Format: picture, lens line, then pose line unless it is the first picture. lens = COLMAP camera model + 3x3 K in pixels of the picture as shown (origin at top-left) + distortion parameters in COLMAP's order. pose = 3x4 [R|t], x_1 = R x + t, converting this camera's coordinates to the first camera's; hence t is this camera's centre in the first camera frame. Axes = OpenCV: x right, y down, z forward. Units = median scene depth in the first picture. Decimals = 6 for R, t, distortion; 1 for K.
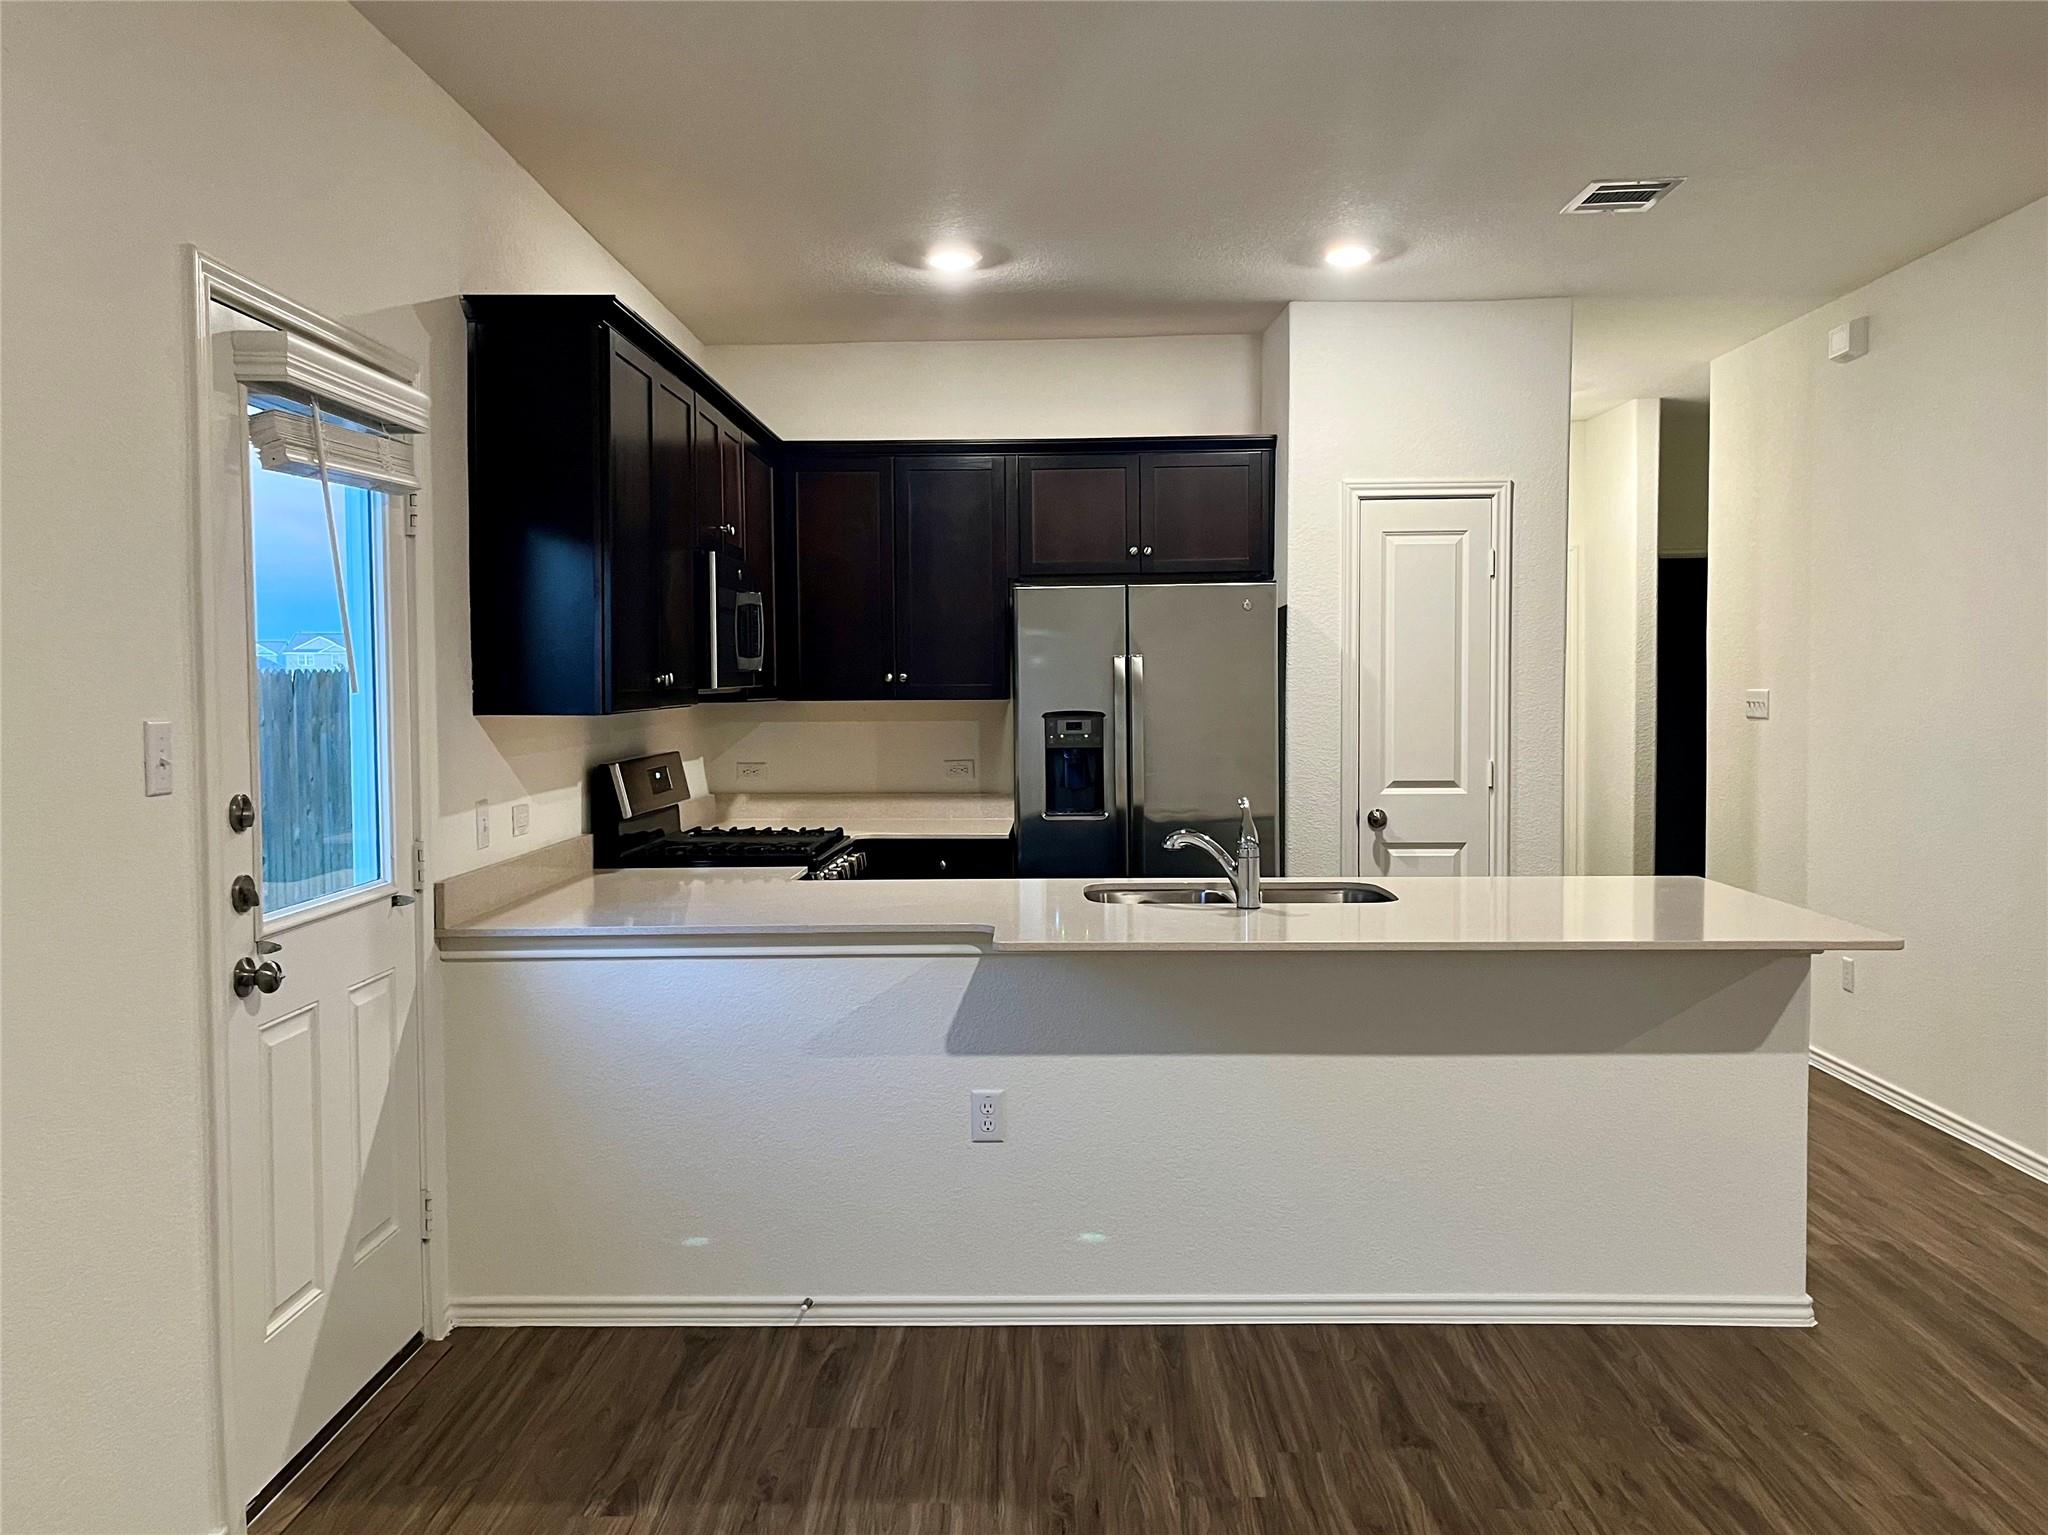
lens RADIAL K [[1659.7, 0, 1024.0], [0, 1659.7, 767.5], [0, 0, 1]] dist [0.009702, 0.001042]
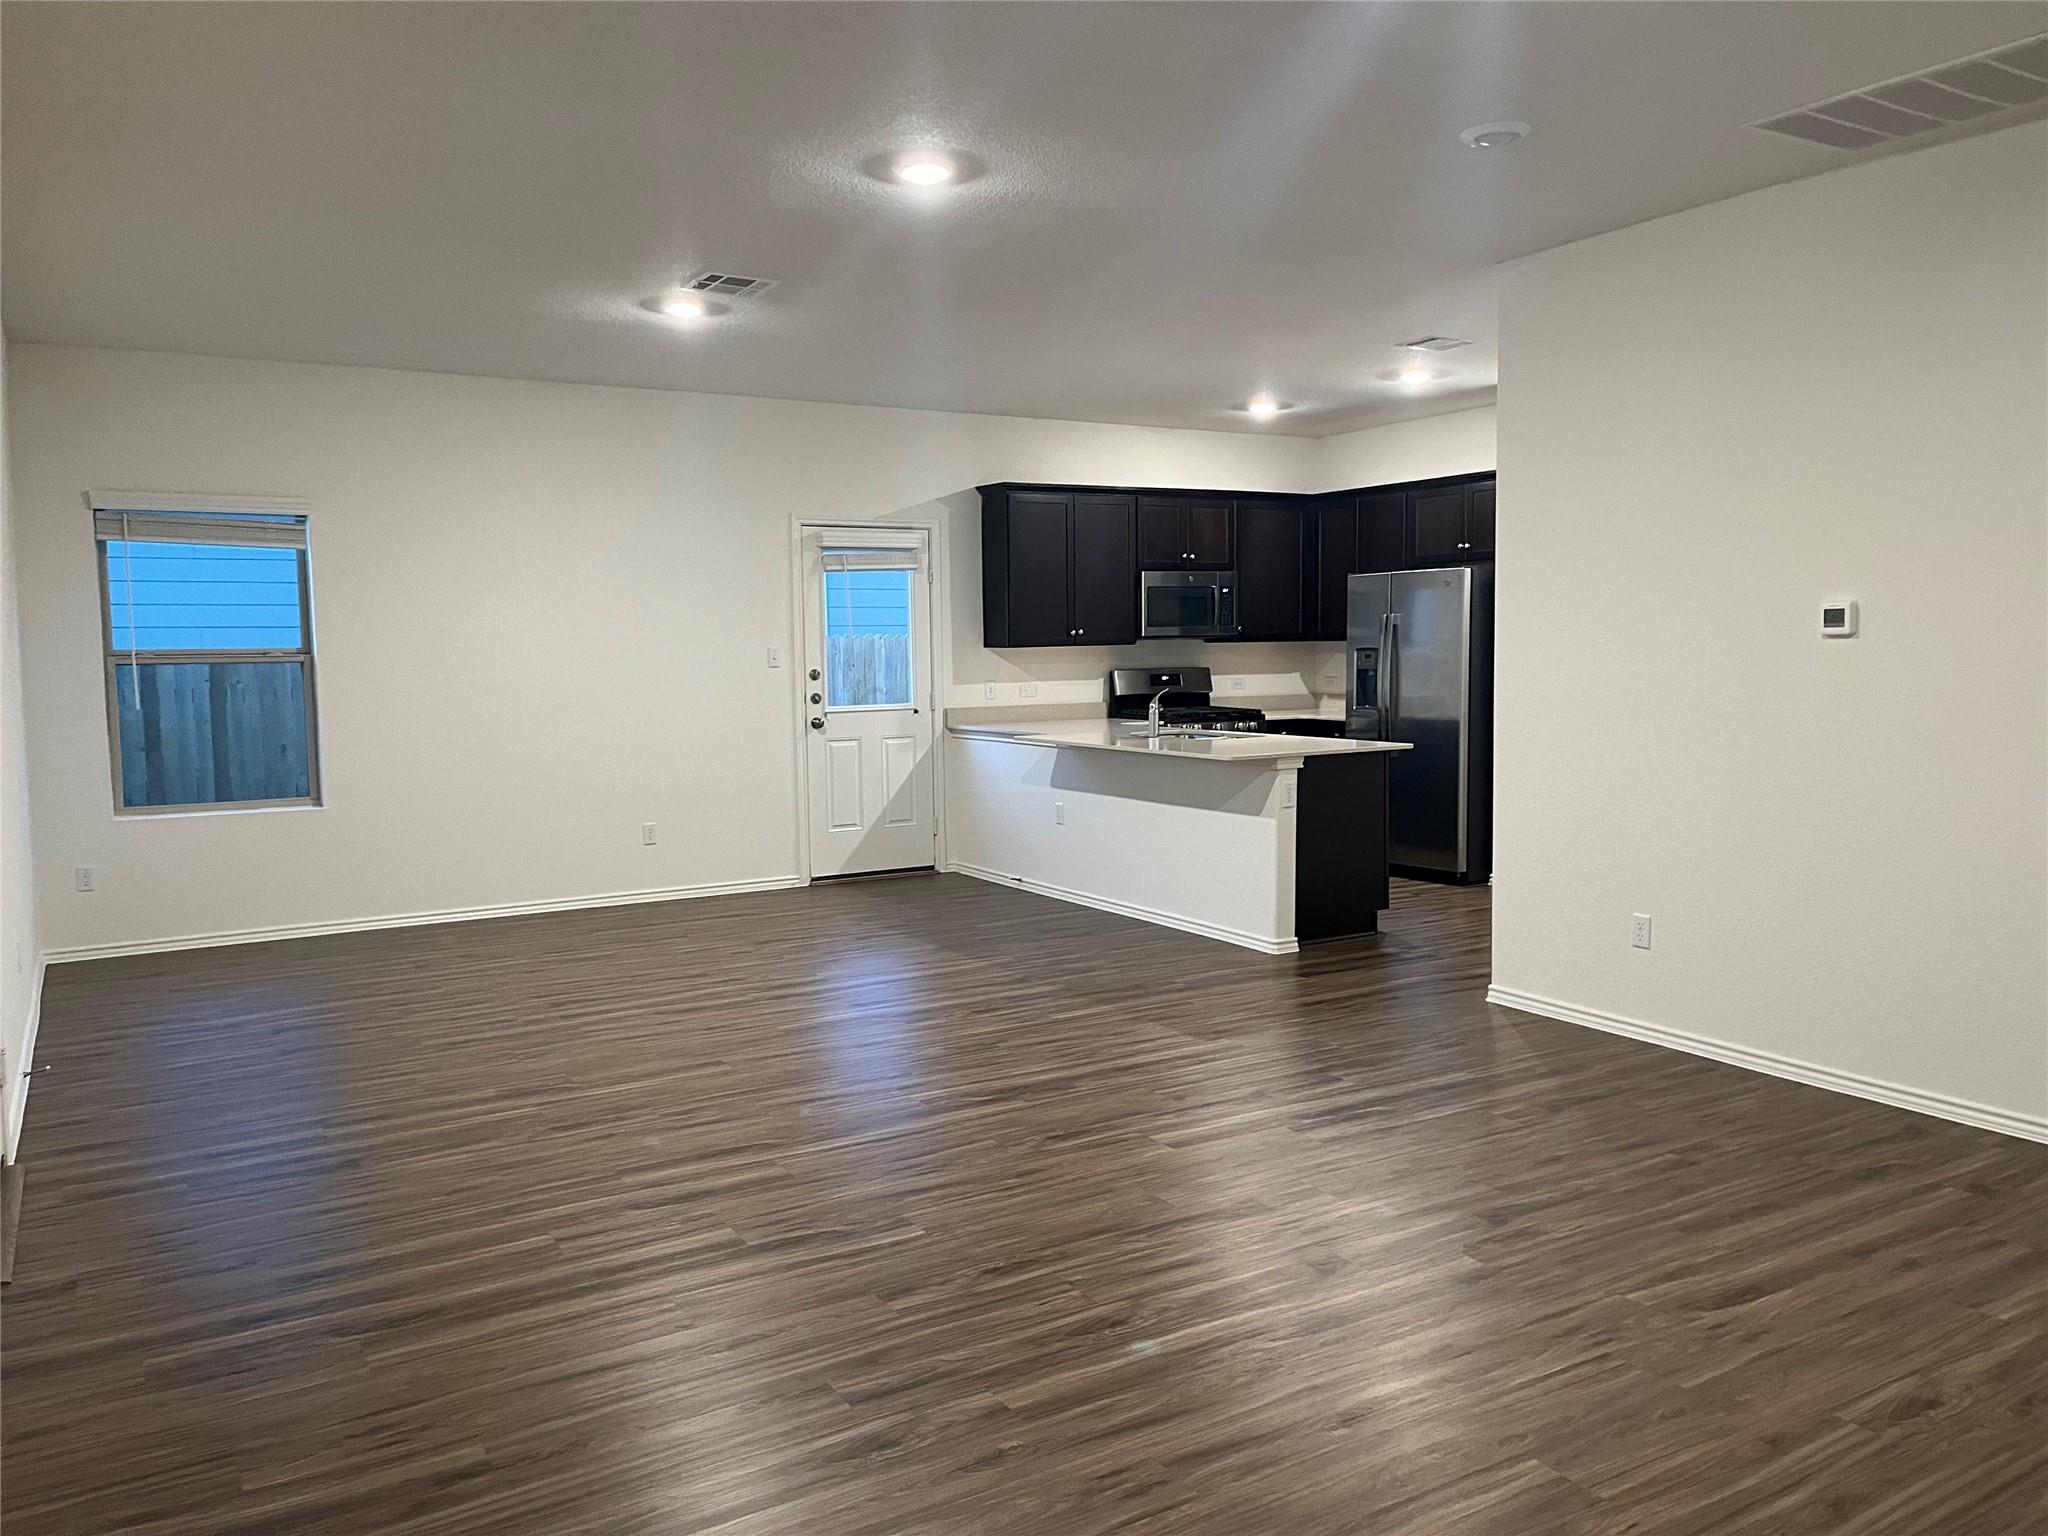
lens RADIAL K [[1543.6, 0, 1029.3], [0, 1543.6, 756.3], [0, 0, 1]] dist [0.083729, -0.296489]
pose [[0.532448, 0.064329, -0.844015, 1.755723], [-0.034326, 0.997929, 0.054406, 0.004654], [0.845767, 0.000003, 0.533553, -0.230204]]
